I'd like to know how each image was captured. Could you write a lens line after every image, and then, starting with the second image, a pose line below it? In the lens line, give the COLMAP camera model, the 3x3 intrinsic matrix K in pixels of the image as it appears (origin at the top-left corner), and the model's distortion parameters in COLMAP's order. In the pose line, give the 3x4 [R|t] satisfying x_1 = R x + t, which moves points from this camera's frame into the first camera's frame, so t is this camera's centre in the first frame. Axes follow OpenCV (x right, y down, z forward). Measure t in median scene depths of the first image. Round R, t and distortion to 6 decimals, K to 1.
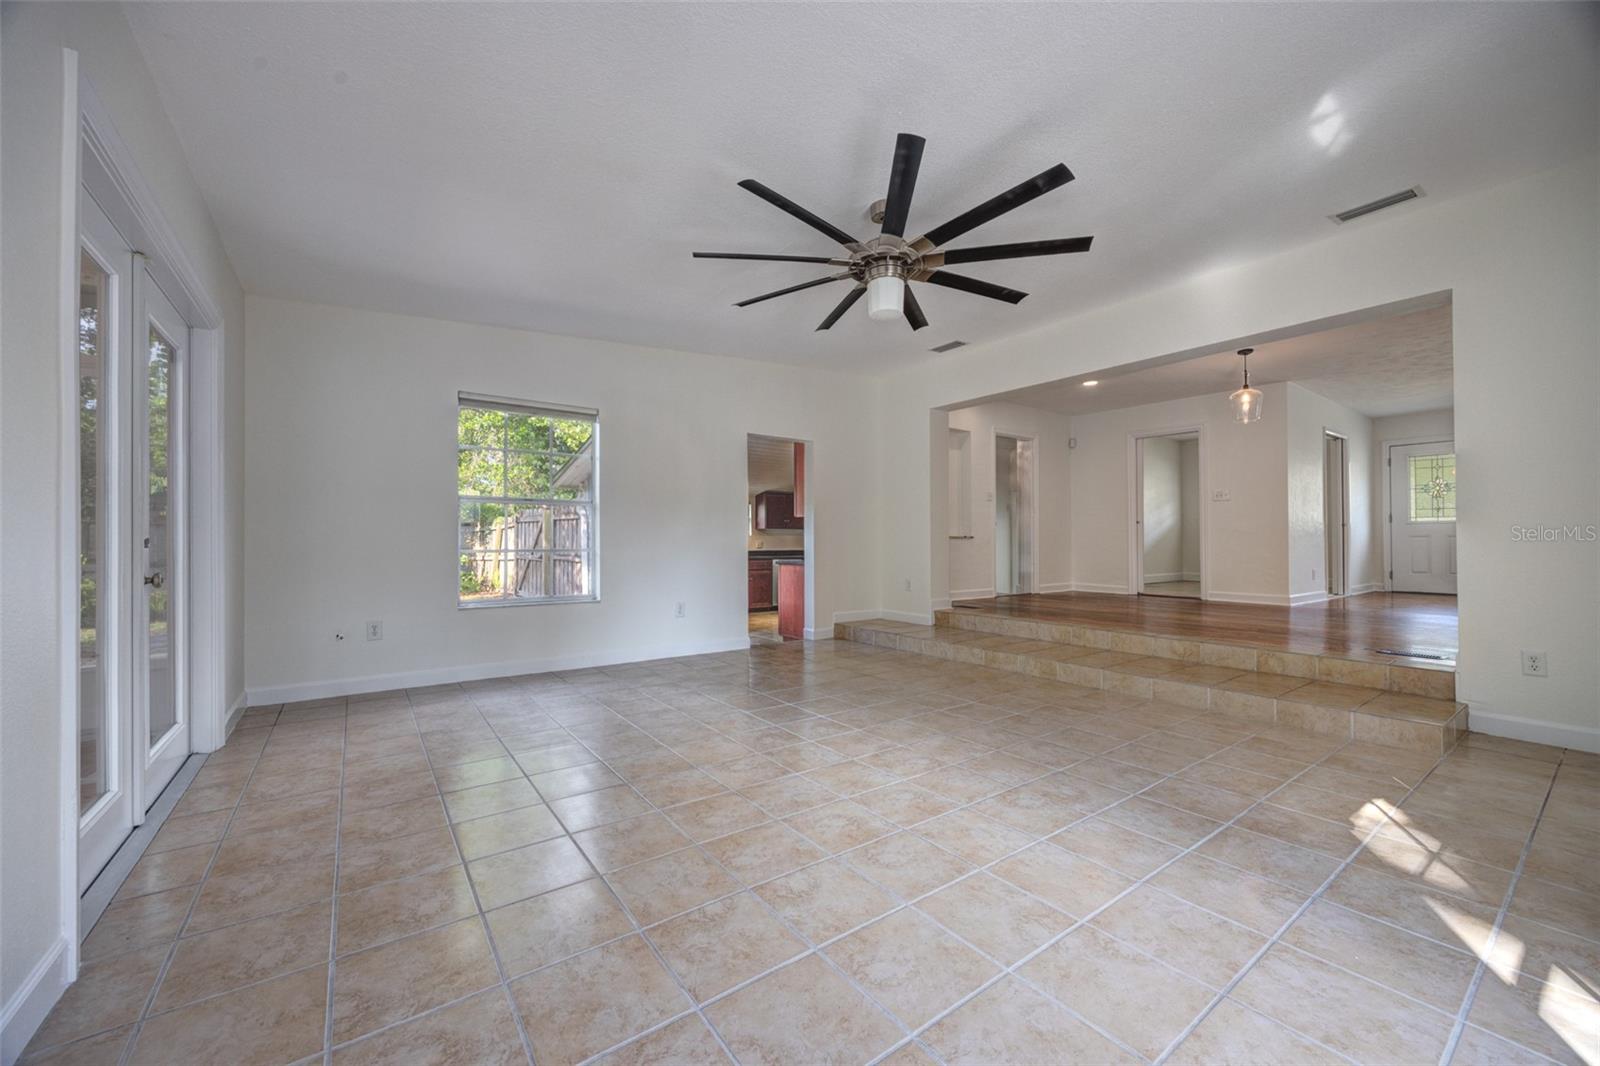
lens RADIAL K [[616.9, 0, 797.6], [0, 616.9, 537.3], [0, 0, 1]] dist [0.000008, 0.000055]
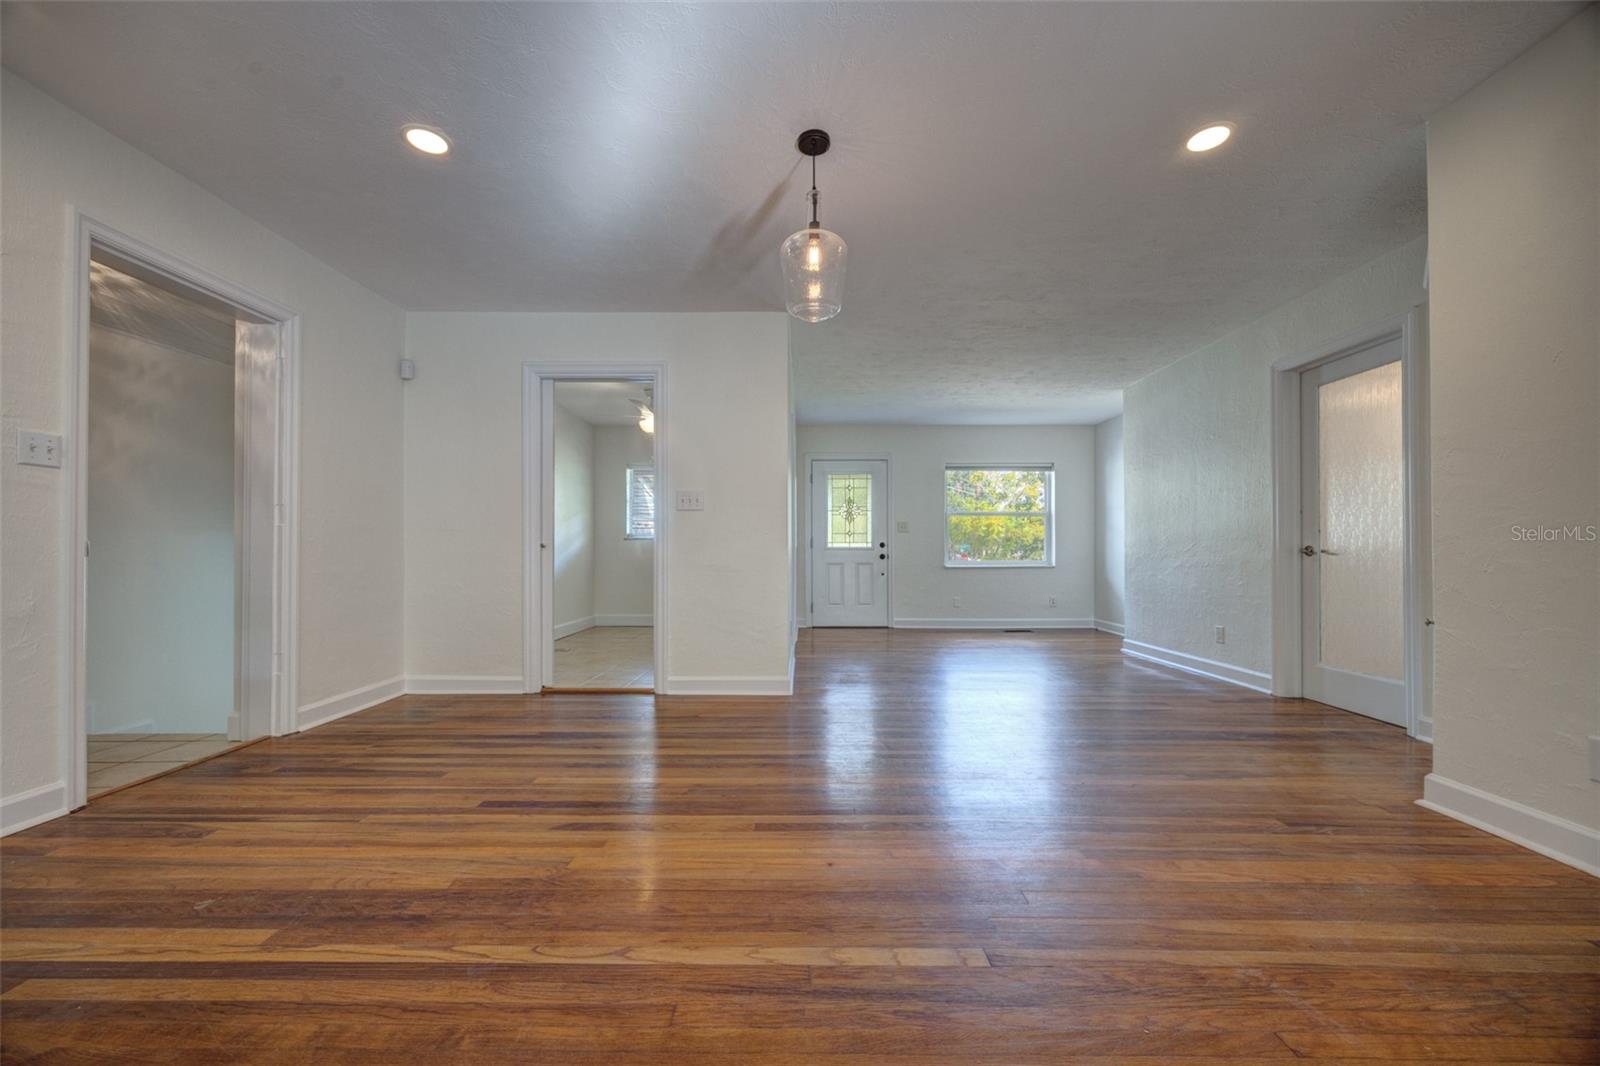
lens RADIAL K [[610.4, 0, 793.6], [0, 610.4, 546.1], [0, 0, 1]] dist [-0.005106, -0.000337]
pose [[0.604636, 0.006803, 0.796473, 0.303154], [-0.001968, 0.999973, -0.007047, -0.023287], [-0.796499, 0.002694, 0.604634, 0.582194]]
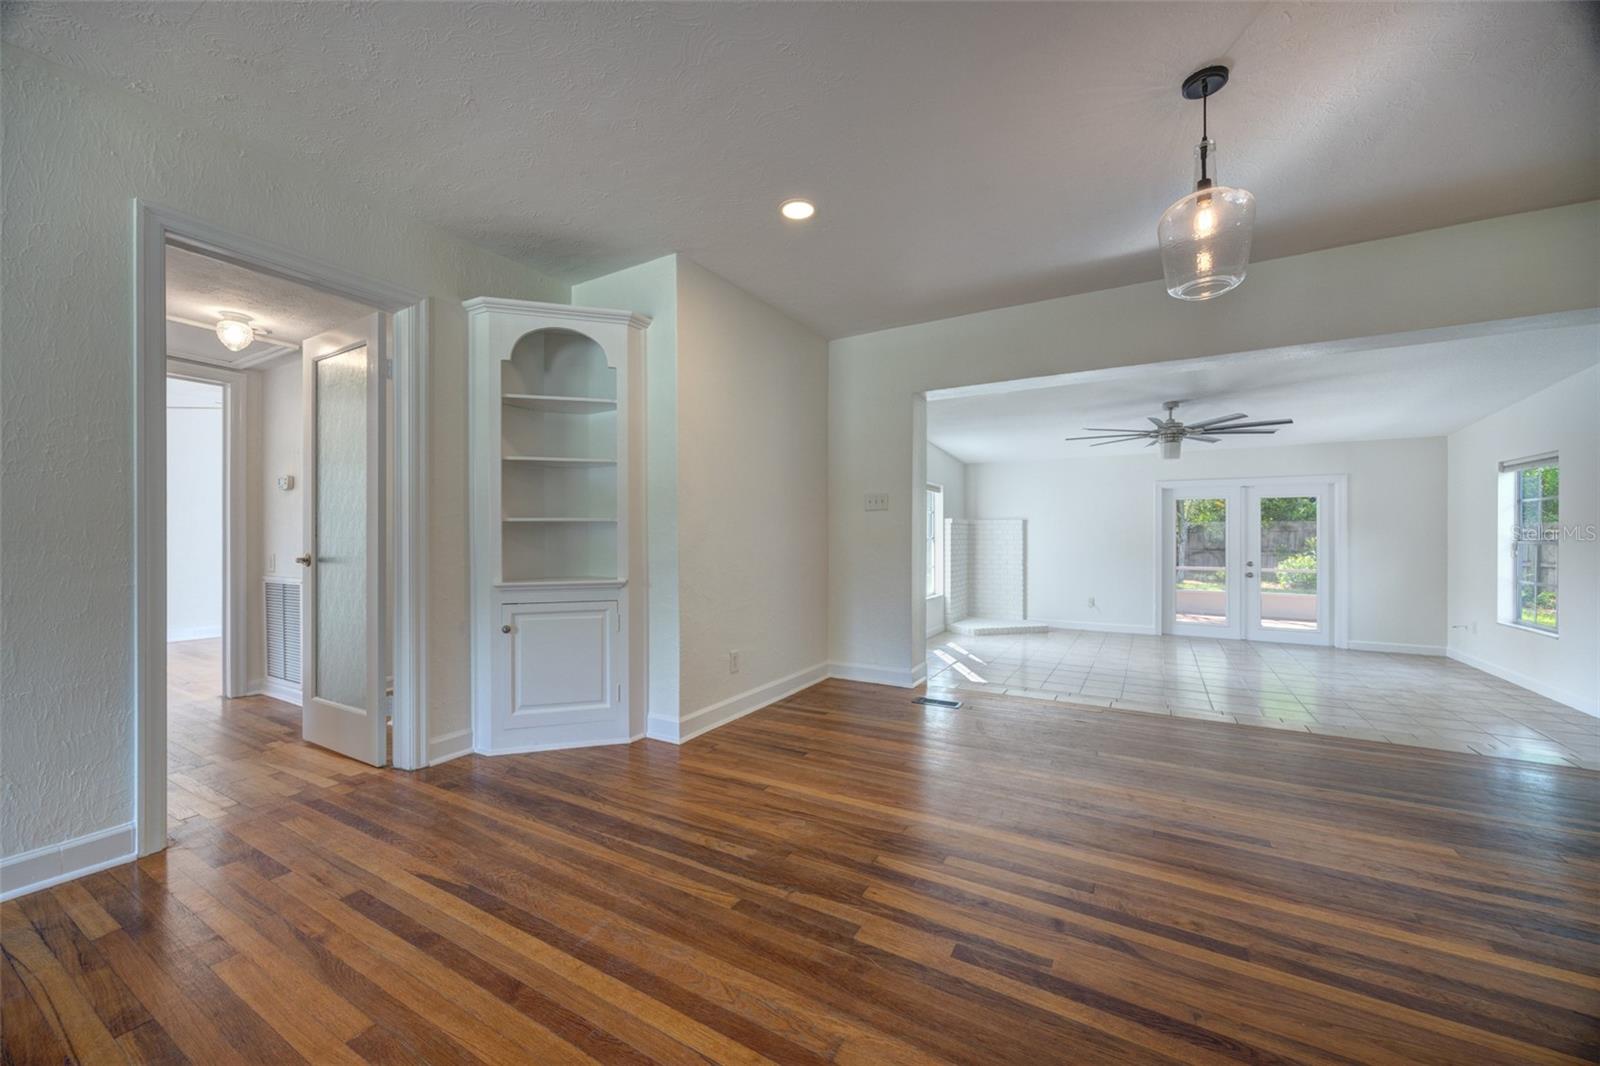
lens RADIAL K [[607.9, 0, 798.6], [0, 607.9, 536.2], [0, 0, 1]] dist [0.000229, -0.000001]
pose [[-0.916505, -0.003984, -0.400003, 0.810615], [-0.001020, 0.999970, -0.007623, -0.037576], [0.400021, -0.006579, -0.916482, 0.923833]]
